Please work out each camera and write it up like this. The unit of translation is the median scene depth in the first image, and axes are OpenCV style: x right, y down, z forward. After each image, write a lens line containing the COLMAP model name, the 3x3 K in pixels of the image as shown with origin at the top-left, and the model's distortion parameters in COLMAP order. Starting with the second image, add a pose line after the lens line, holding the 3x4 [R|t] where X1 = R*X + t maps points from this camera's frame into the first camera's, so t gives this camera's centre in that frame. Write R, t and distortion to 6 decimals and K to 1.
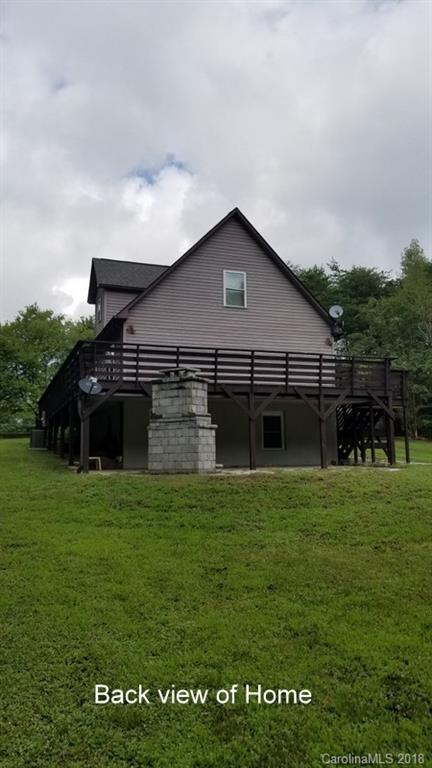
lens RADIAL K [[557.5, 0, 214.0], [0, 557.5, 401.7], [0, 0, 1]] dist [0.036862, -0.003895]
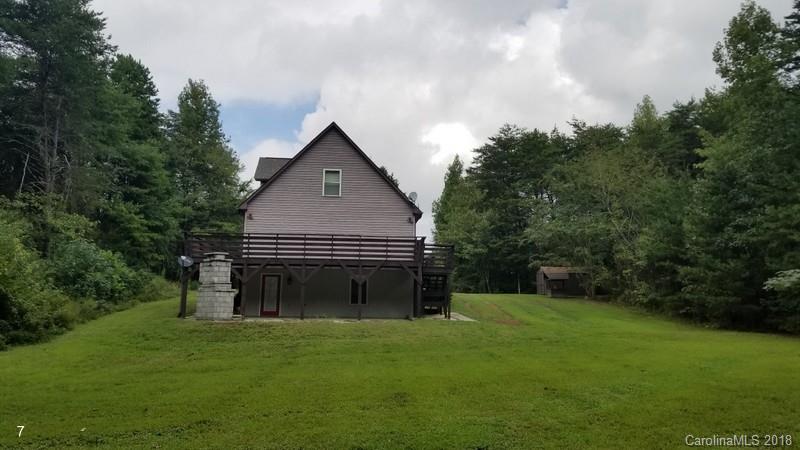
lens RADIAL K [[580.7, 0, 400.0], [0, 580.7, 225.0], [0, 0, 1]] dist [0.036862, -0.003895]
pose [[0.959832, -0.011729, -0.280329, 0.716368], [0.000562, 0.999204, -0.039884, -0.057189], [0.280574, 0.038124, 0.959075, -0.340023]]
